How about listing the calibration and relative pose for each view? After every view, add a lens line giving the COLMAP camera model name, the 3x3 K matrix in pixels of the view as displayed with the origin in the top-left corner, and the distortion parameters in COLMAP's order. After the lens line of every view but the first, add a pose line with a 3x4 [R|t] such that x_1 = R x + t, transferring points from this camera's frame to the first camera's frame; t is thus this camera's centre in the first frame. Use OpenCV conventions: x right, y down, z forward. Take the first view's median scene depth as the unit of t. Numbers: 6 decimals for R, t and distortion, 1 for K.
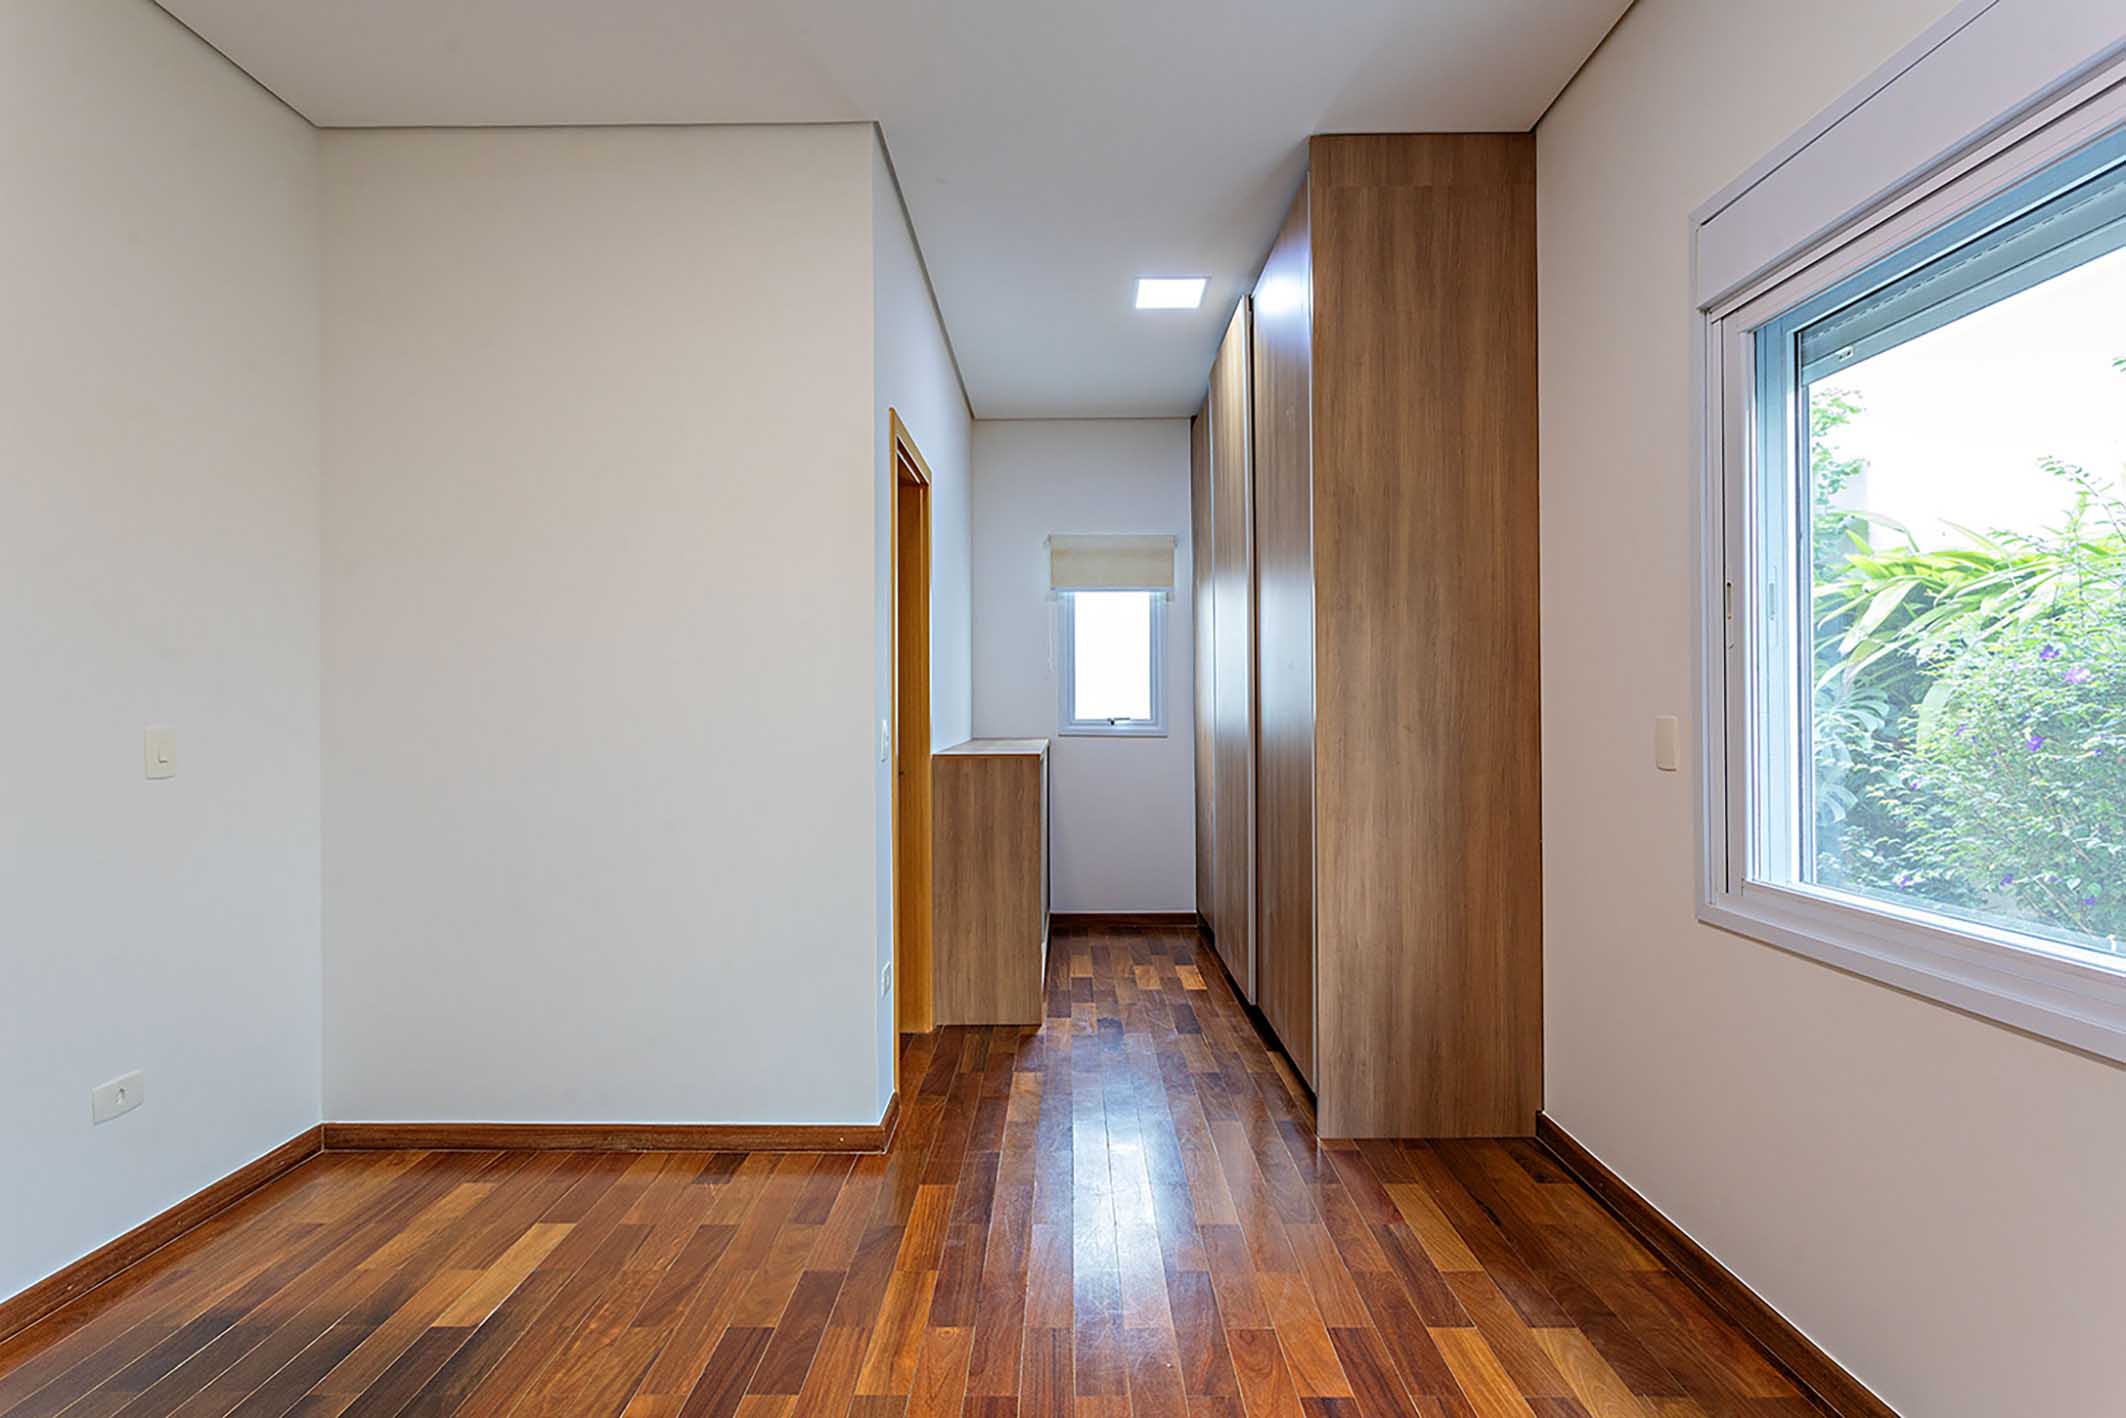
lens RADIAL K [[1005.1, 0, 1059.2], [0, 1005.1, 716.8], [0, 0, 1]] dist [0.000291, 0.003604]
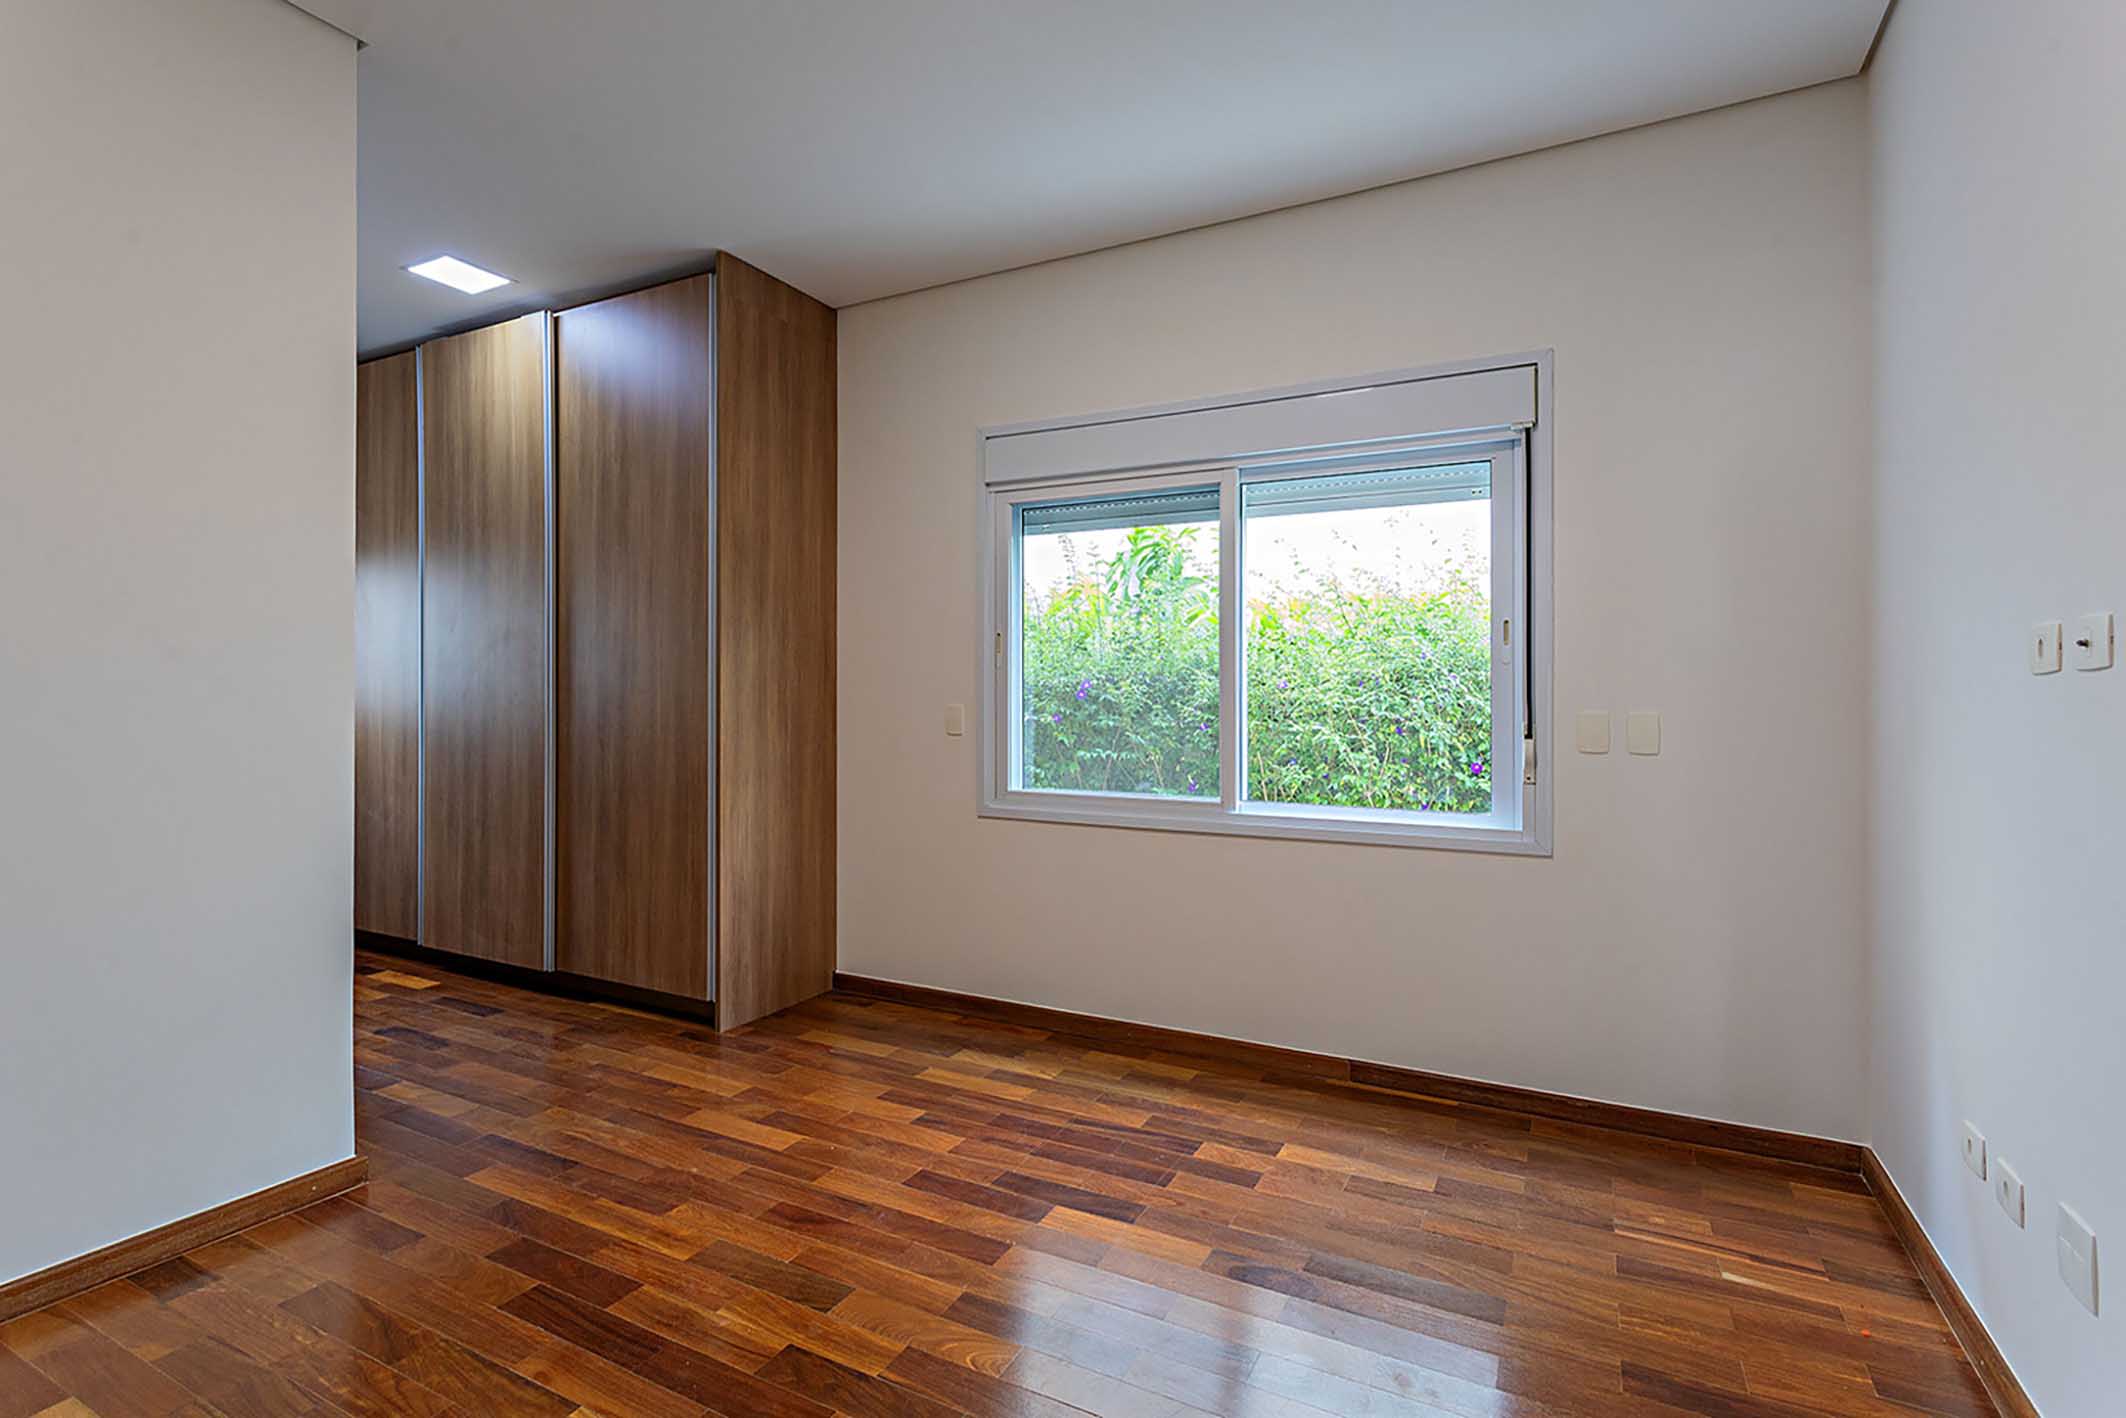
lens RADIAL K [[1005.1, 0, 1072.7], [0, 1005.1, 703.4], [0, 0, 1]] dist [0.000291, 0.003604]
pose [[0.450909, 0.004186, 0.892560, -0.689672], [-0.002493, 0.999991, -0.003431, 0.002279], [-0.892567, -0.000678, 0.450915, 0.021177]]
